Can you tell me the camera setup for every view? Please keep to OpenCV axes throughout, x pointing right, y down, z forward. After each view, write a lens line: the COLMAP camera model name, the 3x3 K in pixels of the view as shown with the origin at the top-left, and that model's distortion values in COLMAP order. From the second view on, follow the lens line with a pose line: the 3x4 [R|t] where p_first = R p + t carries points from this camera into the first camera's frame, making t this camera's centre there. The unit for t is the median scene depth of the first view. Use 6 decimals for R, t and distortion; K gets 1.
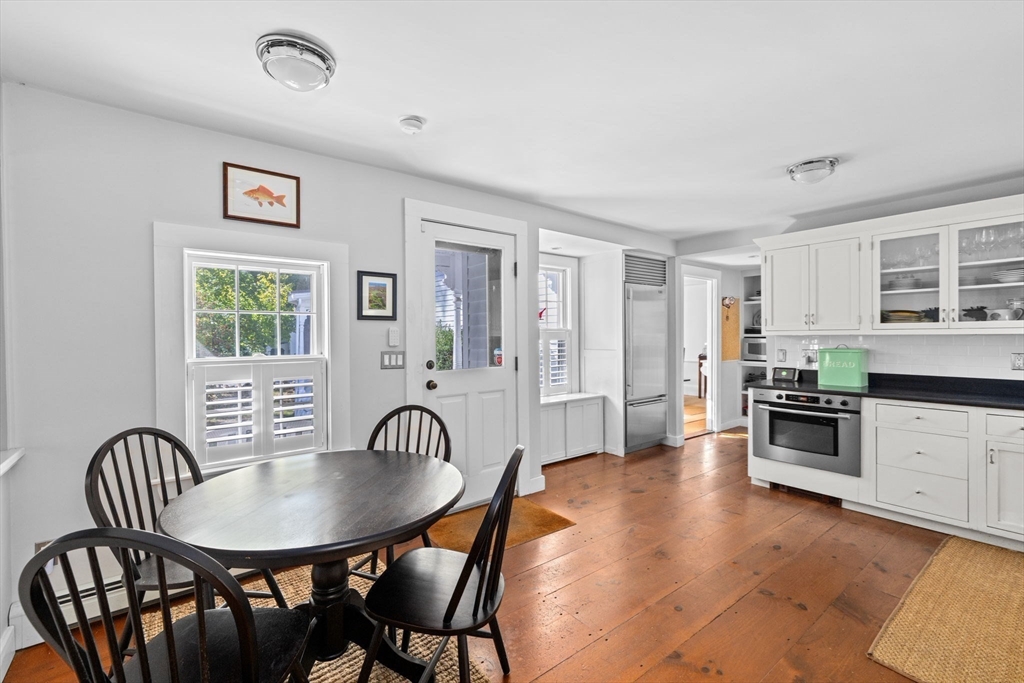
lens RADIAL K [[435.0, 0, 512.0], [0, 435.0, 341.5], [0, 0, 1]] dist [0.000701, 0.000395]
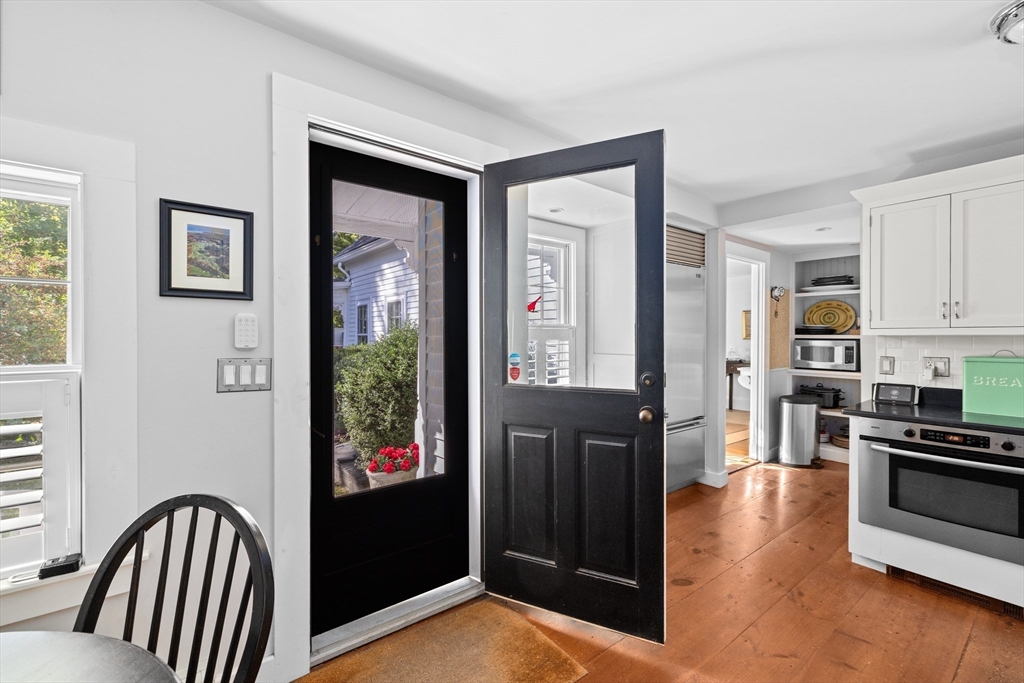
lens RADIAL K [[435.0, 0, 512.0], [0, 435.0, 341.5], [0, 0, 1]] dist [0.000701, 0.000395]
pose [[0.999976, 0.006859, -0.000130, 0.039438], [-0.006859, 0.999973, -0.002599, 0.000717], [0.000112, 0.002600, 0.999997, 0.359538]]
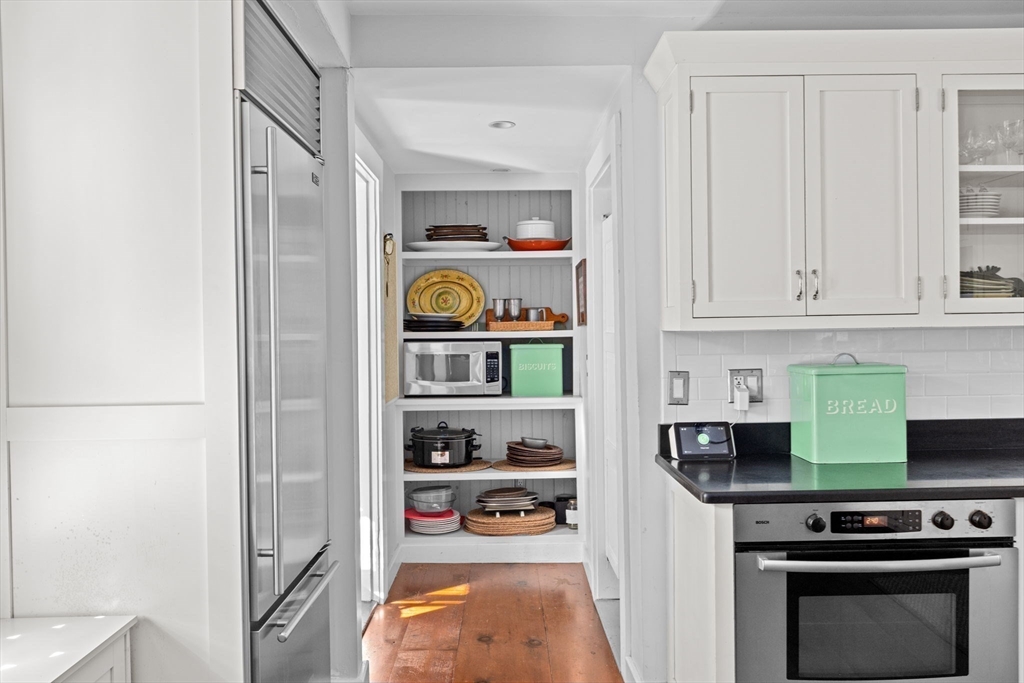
lens RADIAL K [[780.4, 0, 512.0], [0, 780.4, 341.5], [0, 0, 1]] dist [-0.011760, -0.003786]
pose [[0.606737, -0.010113, 0.794838, 0.032056], [0.019837, 0.999800, -0.002422, -0.007874], [-0.794655, 0.017237, 0.606817, 0.803839]]
